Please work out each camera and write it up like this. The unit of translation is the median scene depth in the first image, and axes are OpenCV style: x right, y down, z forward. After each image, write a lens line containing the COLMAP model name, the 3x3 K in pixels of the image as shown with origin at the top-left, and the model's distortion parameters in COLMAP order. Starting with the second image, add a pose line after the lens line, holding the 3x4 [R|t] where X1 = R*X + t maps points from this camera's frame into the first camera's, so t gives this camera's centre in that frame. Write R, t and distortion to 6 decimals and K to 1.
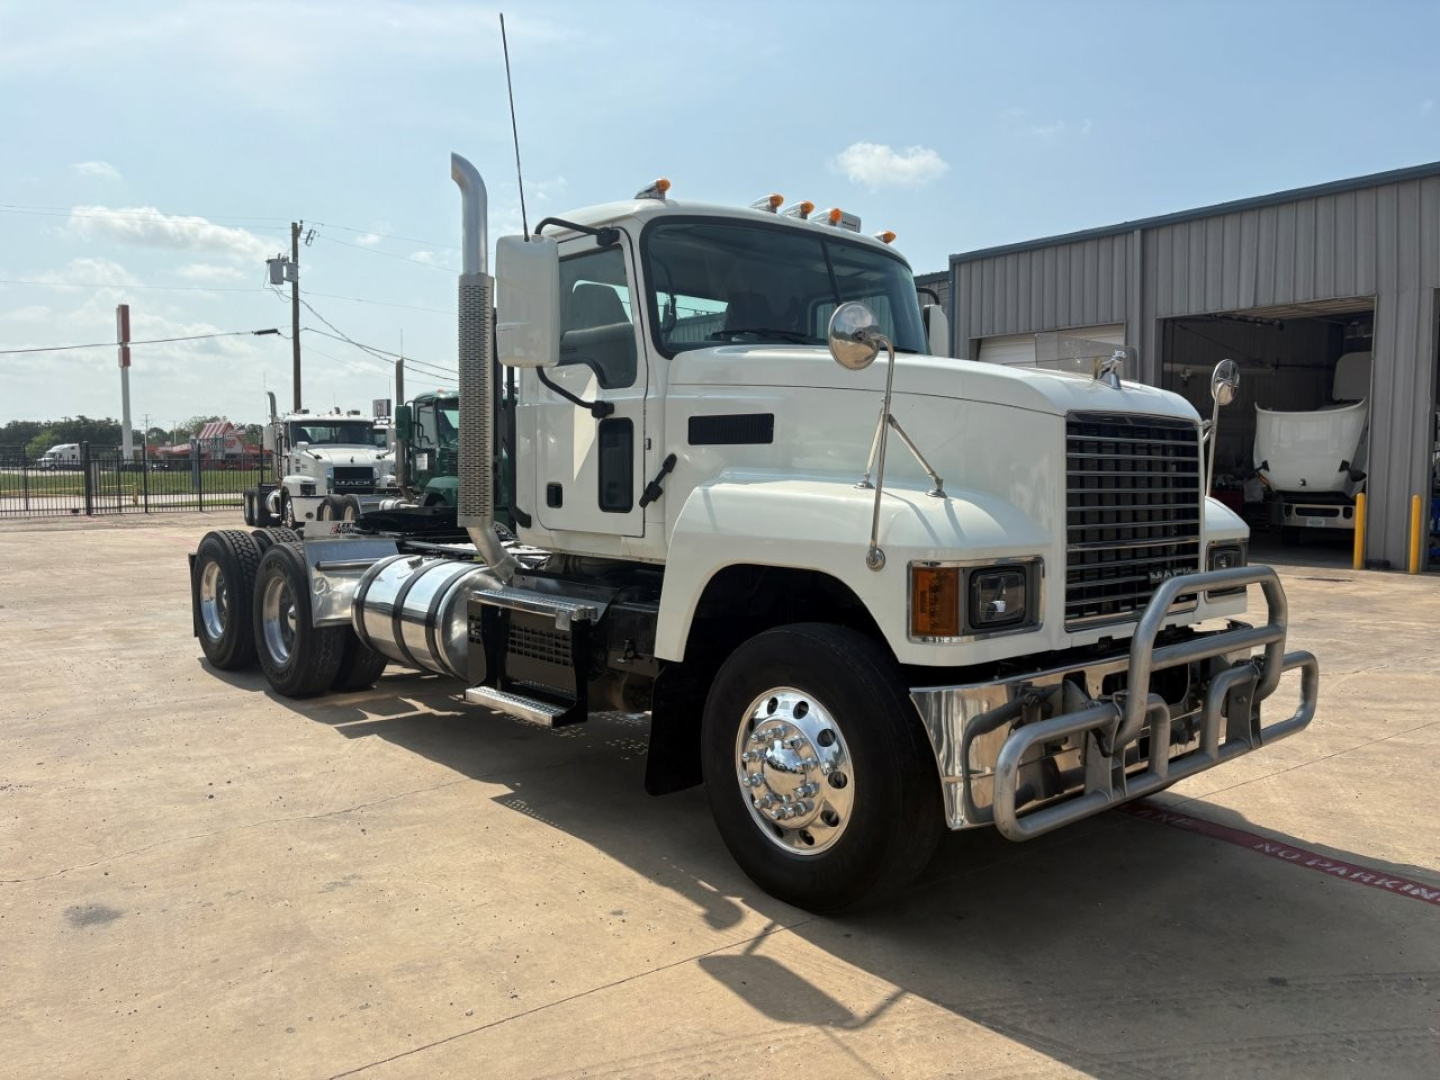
lens RADIAL K [[1084.9, 0, 717.9], [0, 1084.9, 537.6], [0, 0, 1]] dist [0.069706, -0.080507]
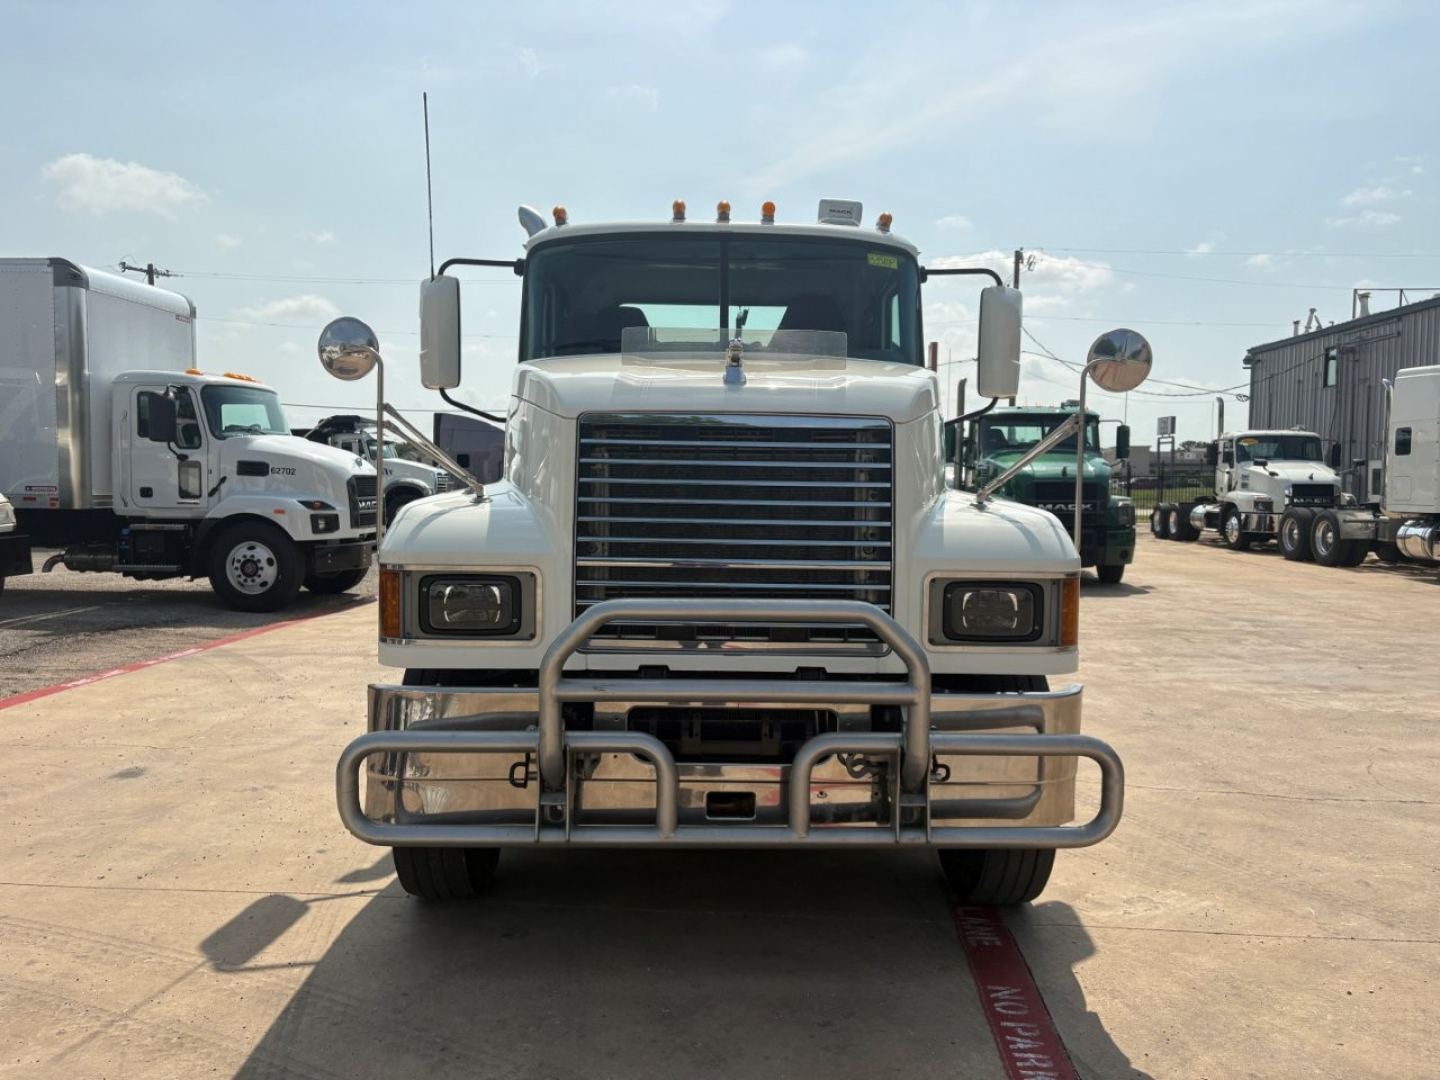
lens RADIAL K [[1084.9, 0, 718.4], [0, 1084.9, 535.9], [0, 0, 1]] dist [0.069706, -0.080507]
pose [[0.764700, 0.040229, -0.643129, 1.022032], [-0.052138, 0.998640, 0.000472, -0.018484], [0.642273, 0.033171, 0.765758, 0.379725]]
